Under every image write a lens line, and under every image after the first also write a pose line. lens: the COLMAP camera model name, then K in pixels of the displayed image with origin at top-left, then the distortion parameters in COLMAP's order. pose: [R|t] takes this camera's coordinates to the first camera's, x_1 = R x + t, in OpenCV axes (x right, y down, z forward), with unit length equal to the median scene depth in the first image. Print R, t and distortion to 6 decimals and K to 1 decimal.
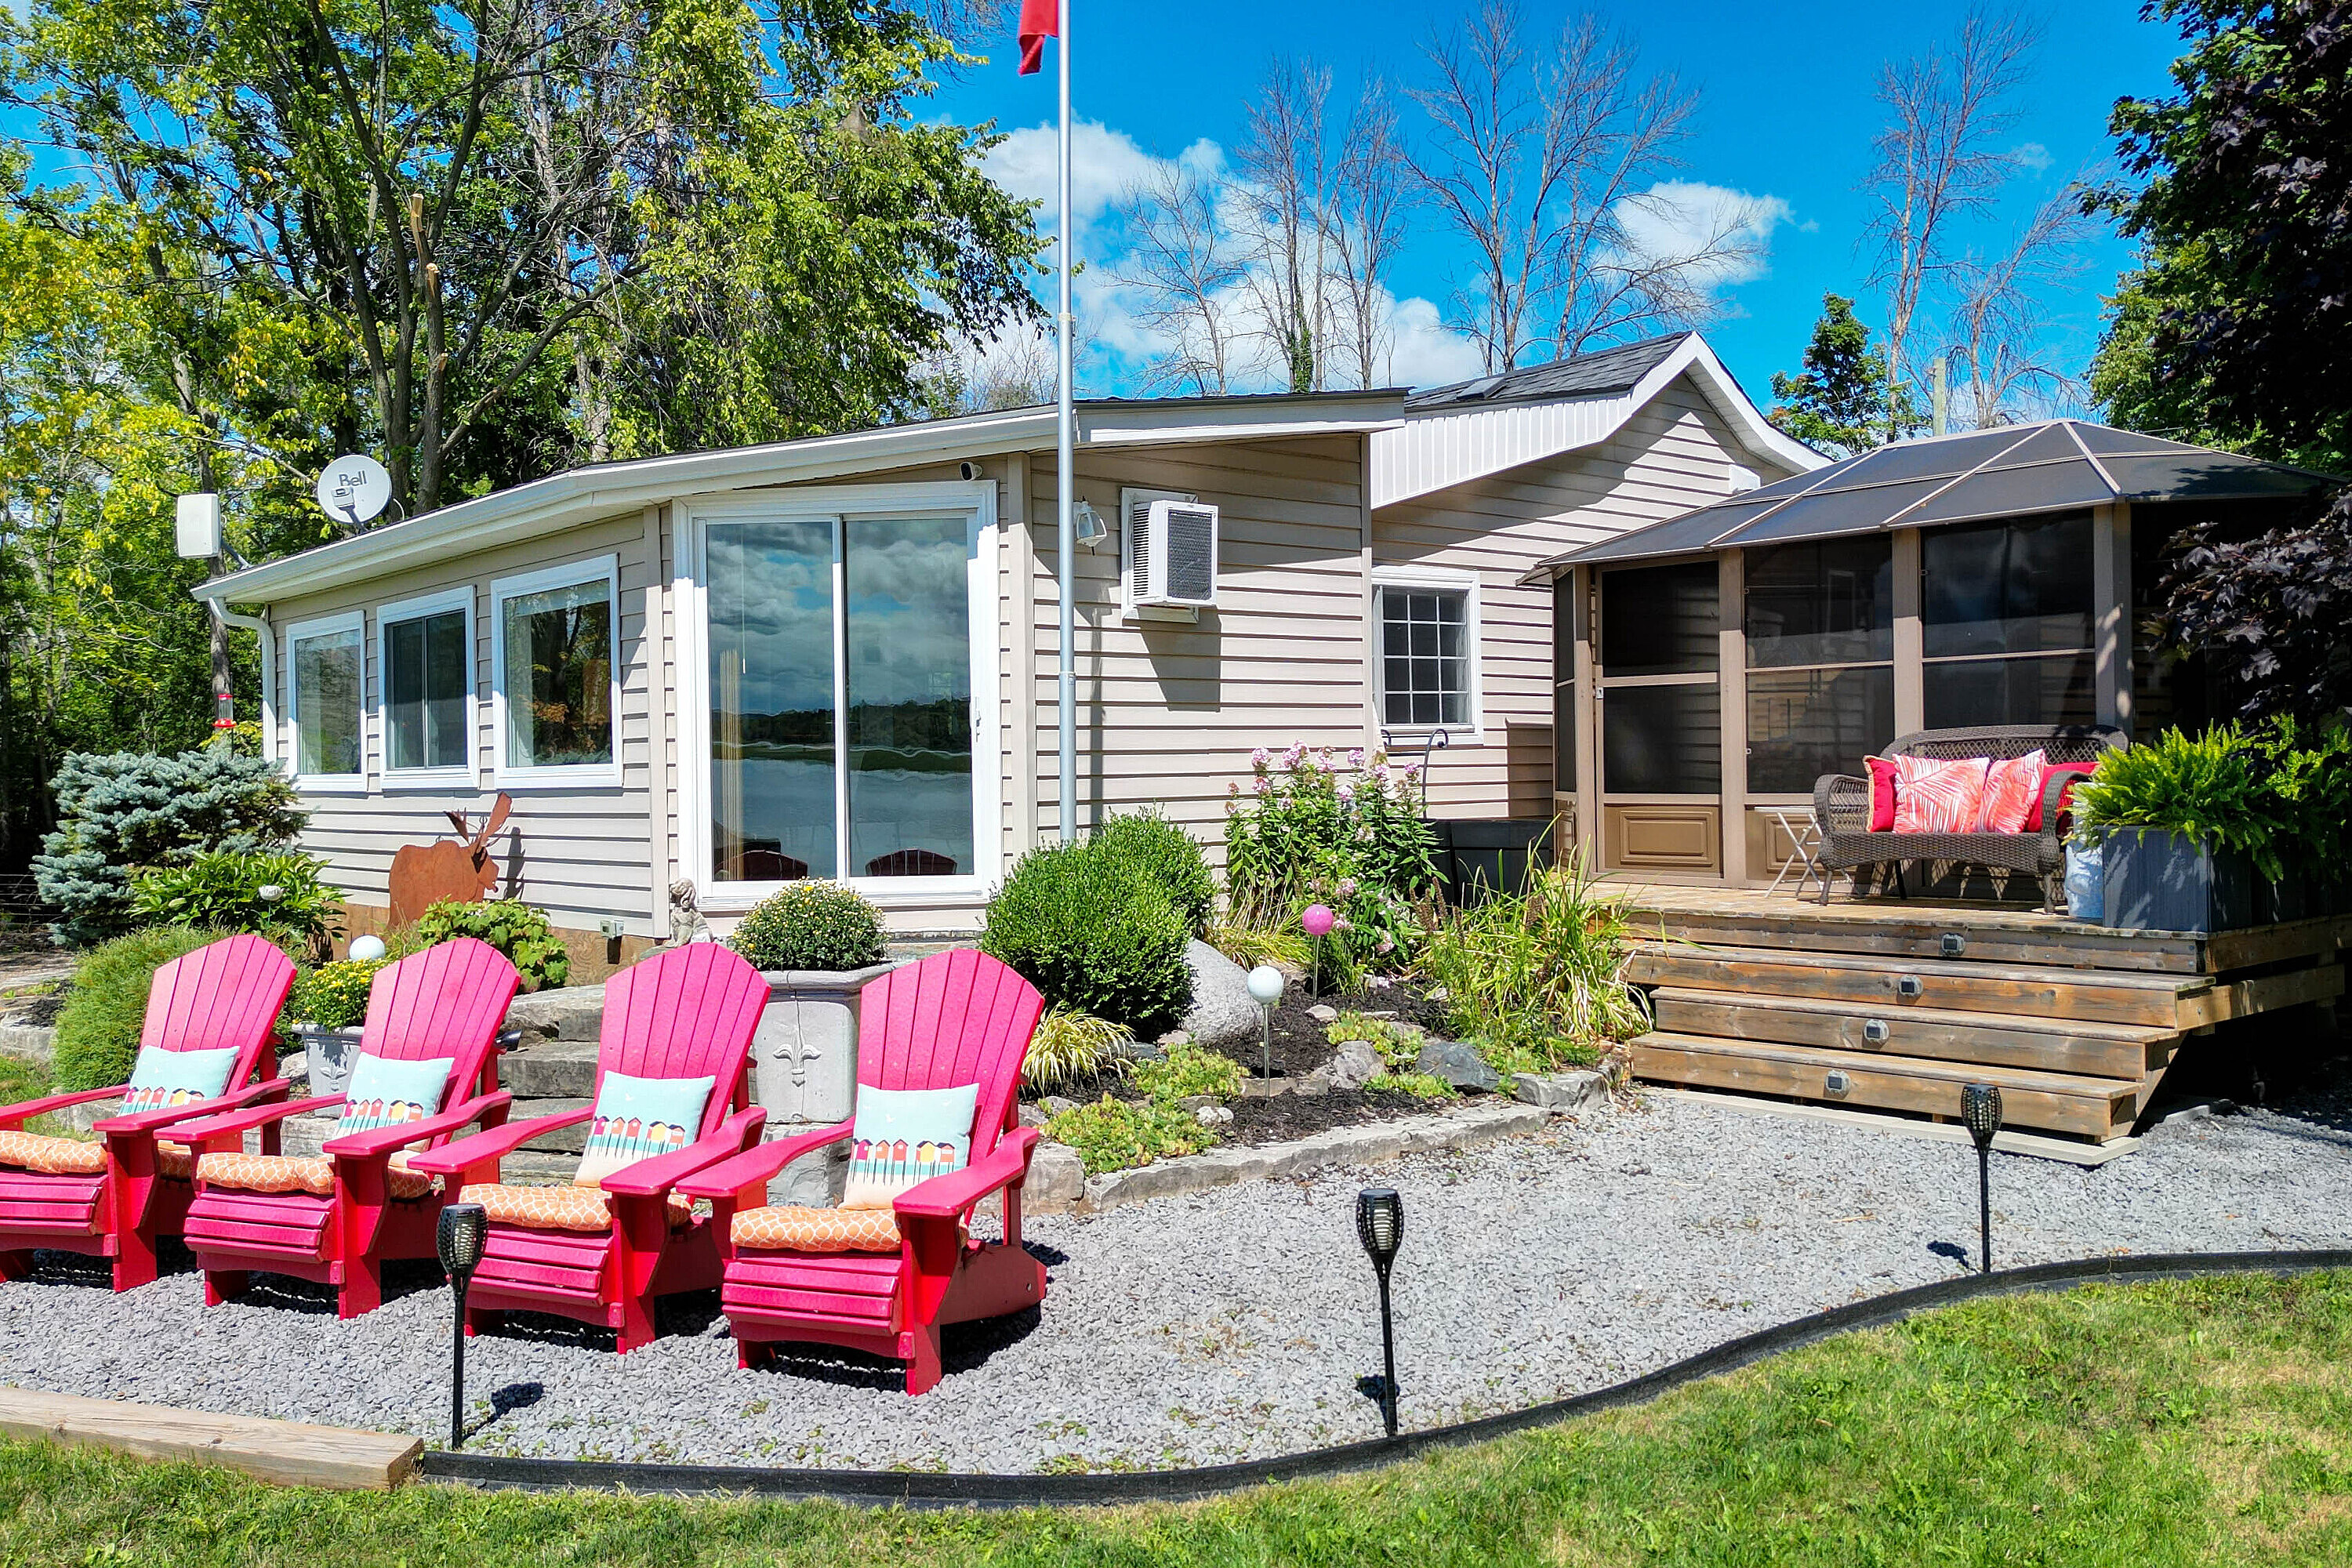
lens RADIAL K [[1946.8, 0, 1165.7], [0, 1946.8, 768.7], [0, 0, 1]] dist [0.134899, -0.230608]
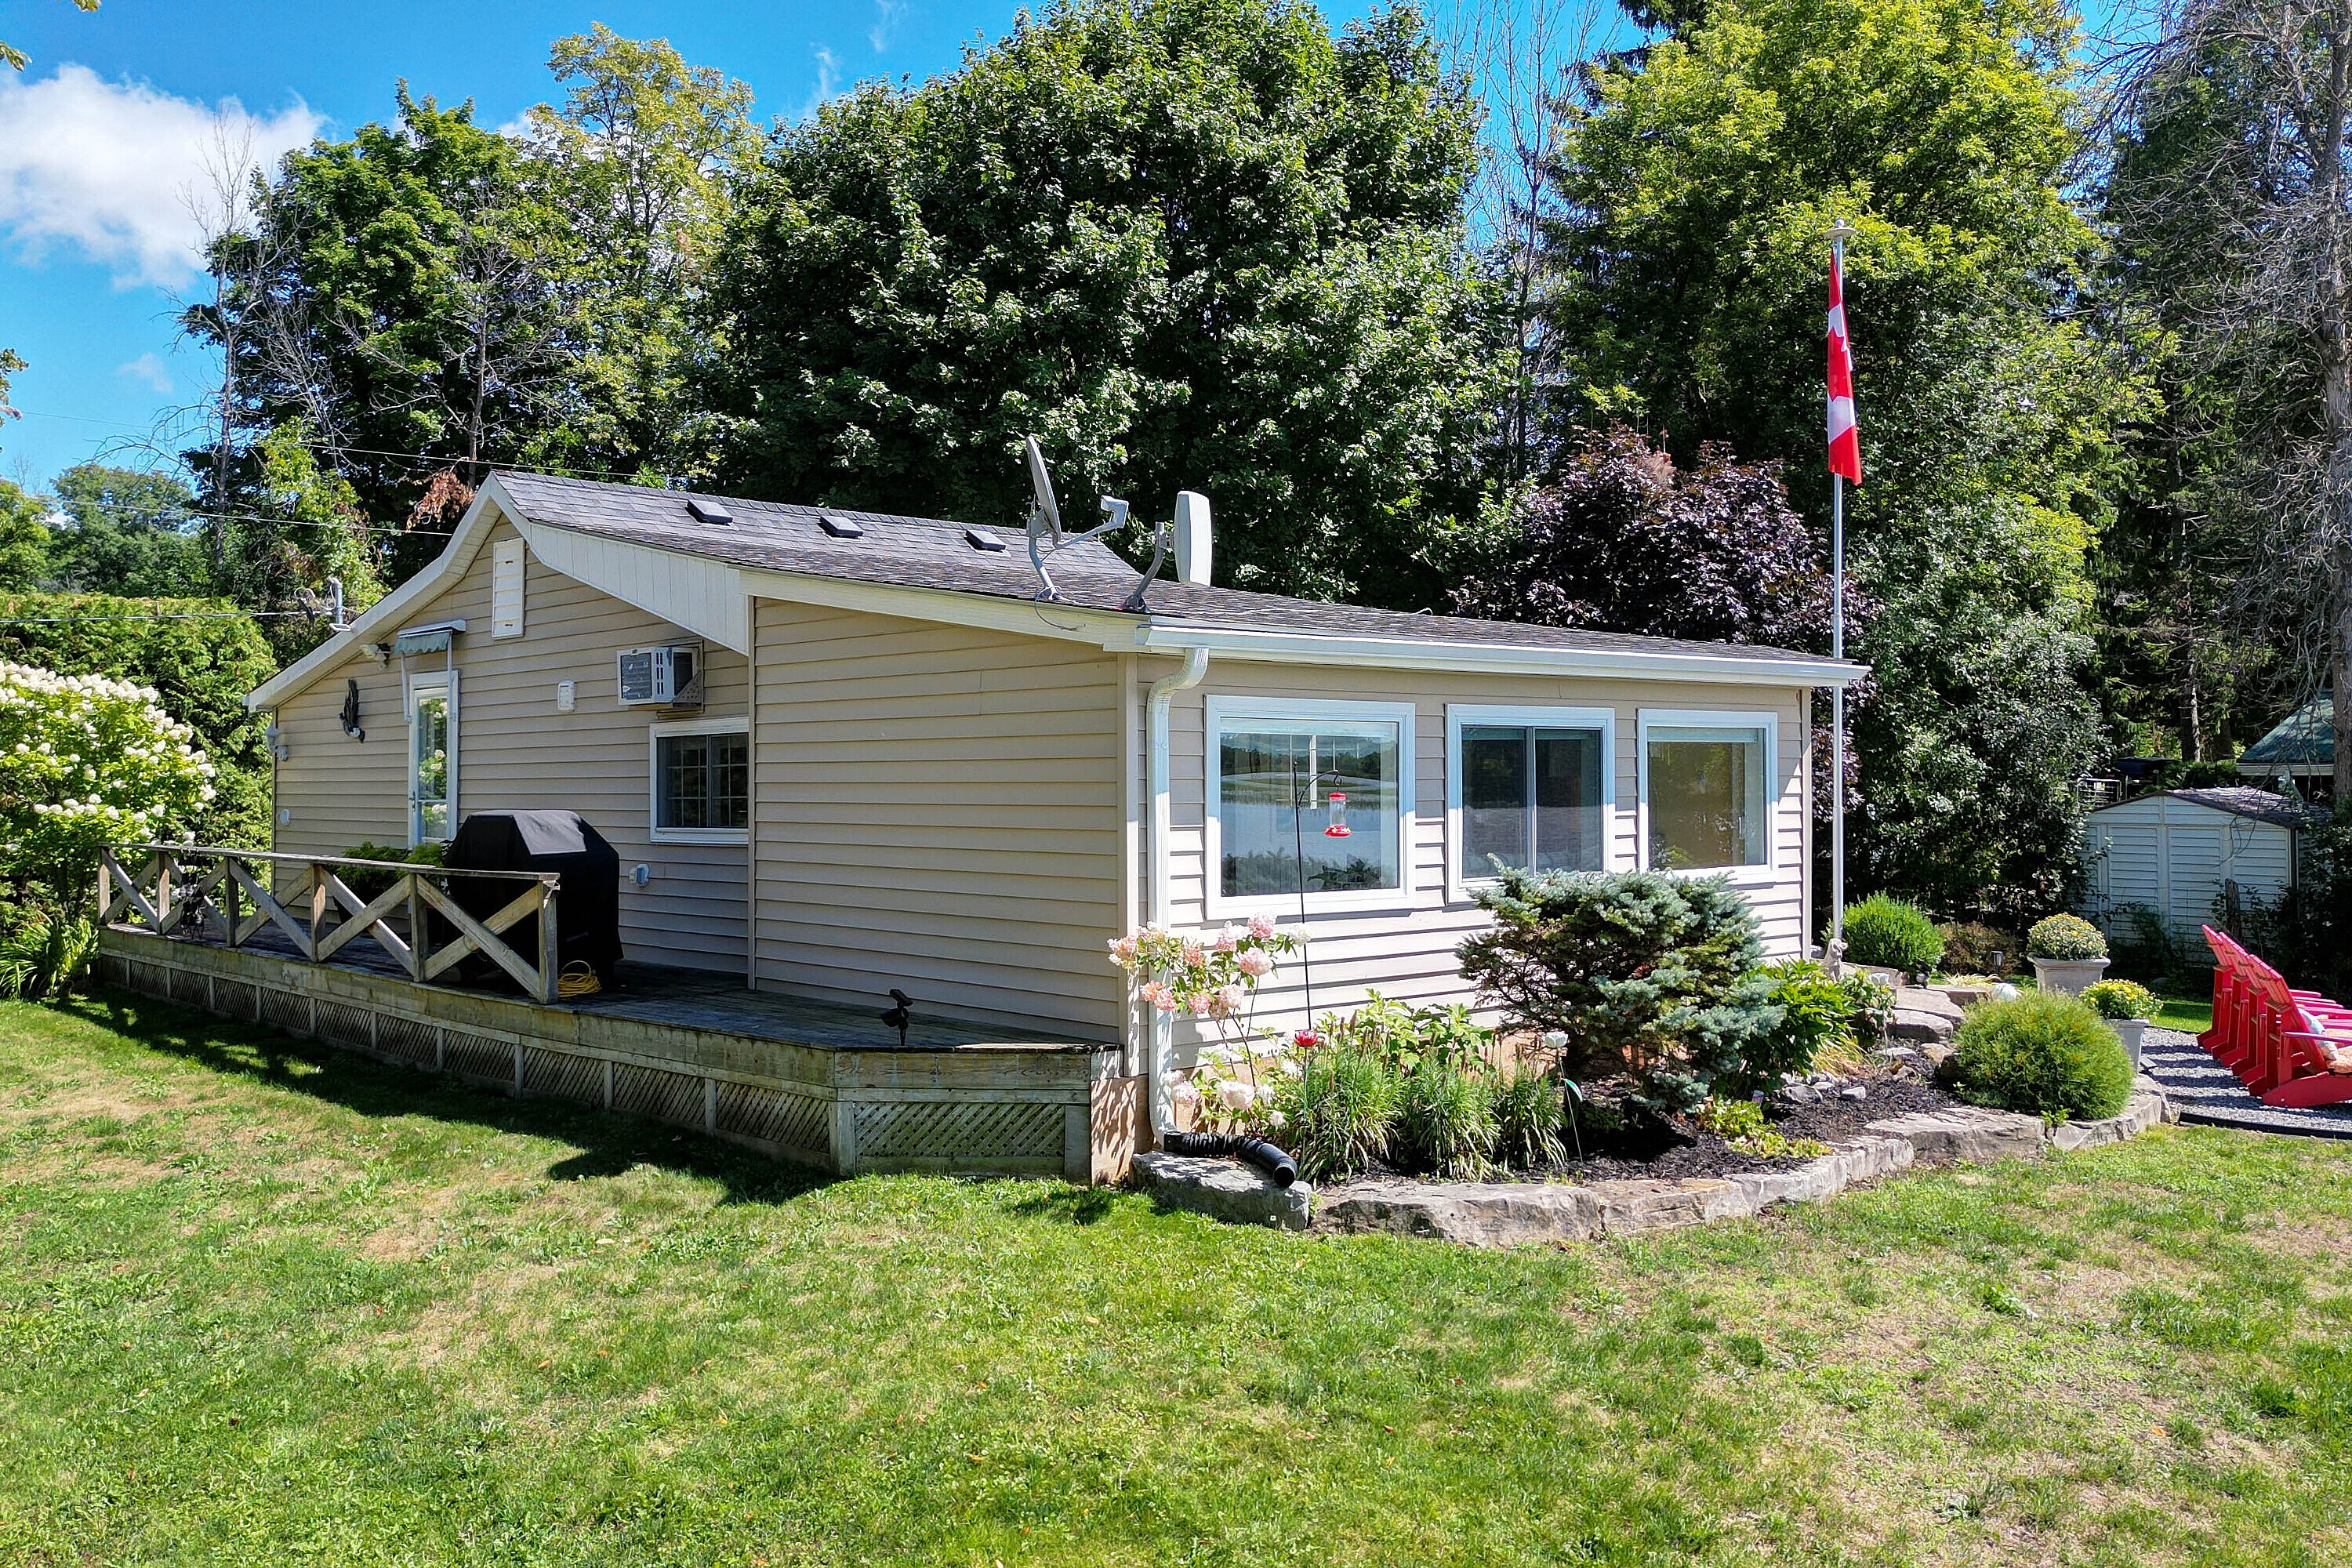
lens RADIAL K [[1946.8, 0, 1165.7], [0, 1946.8, 768.7], [0, 0, 1]] dist [0.134899, -0.230608]
pose [[-0.022415, 0.017156, 0.999602, -1.652122], [0.007313, 0.999829, -0.016996, -0.046817], [-0.999722, 0.006929, -0.022536, 1.440446]]
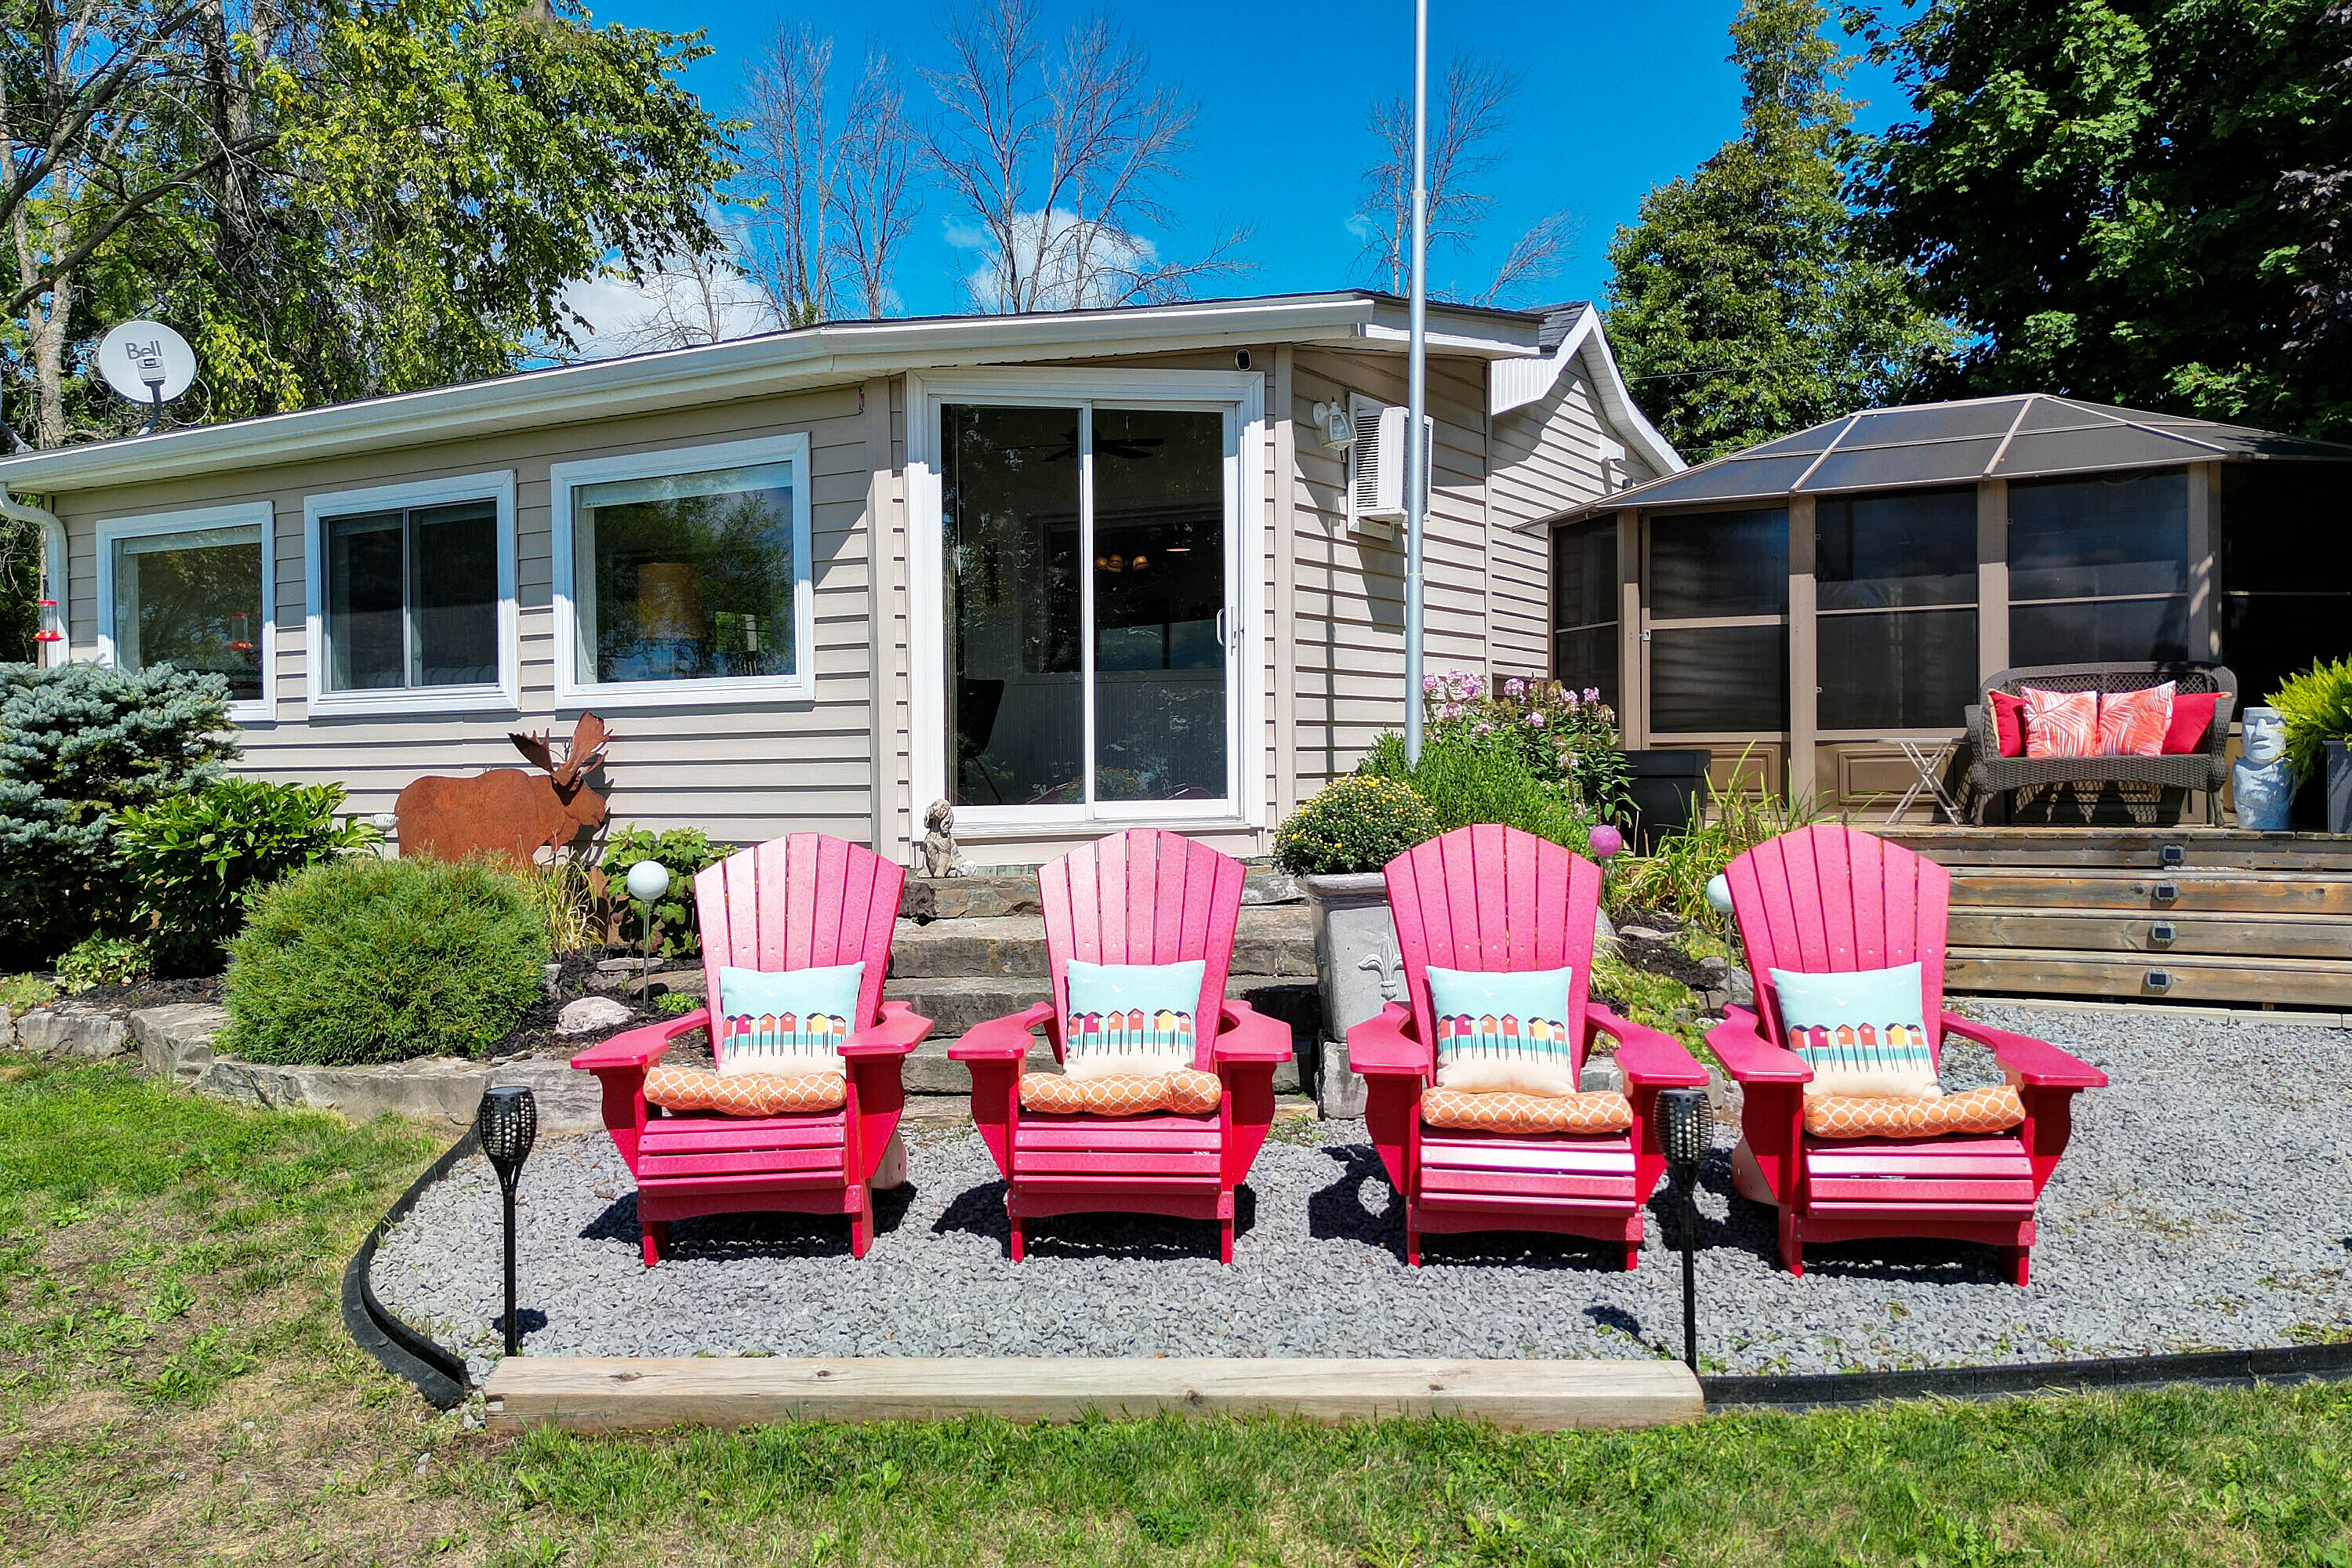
lens RADIAL K [[1954.9, 0, 1168.8], [0, 1954.9, 769.3], [0, 0, 1]] dist [0.090758, -0.106416]
pose [[0.949319, 0.005141, 0.314272, -0.391697], [-0.005141, 0.999986, -0.000830, 0.038909], [-0.314272, -0.000827, 0.949332, 0.119810]]
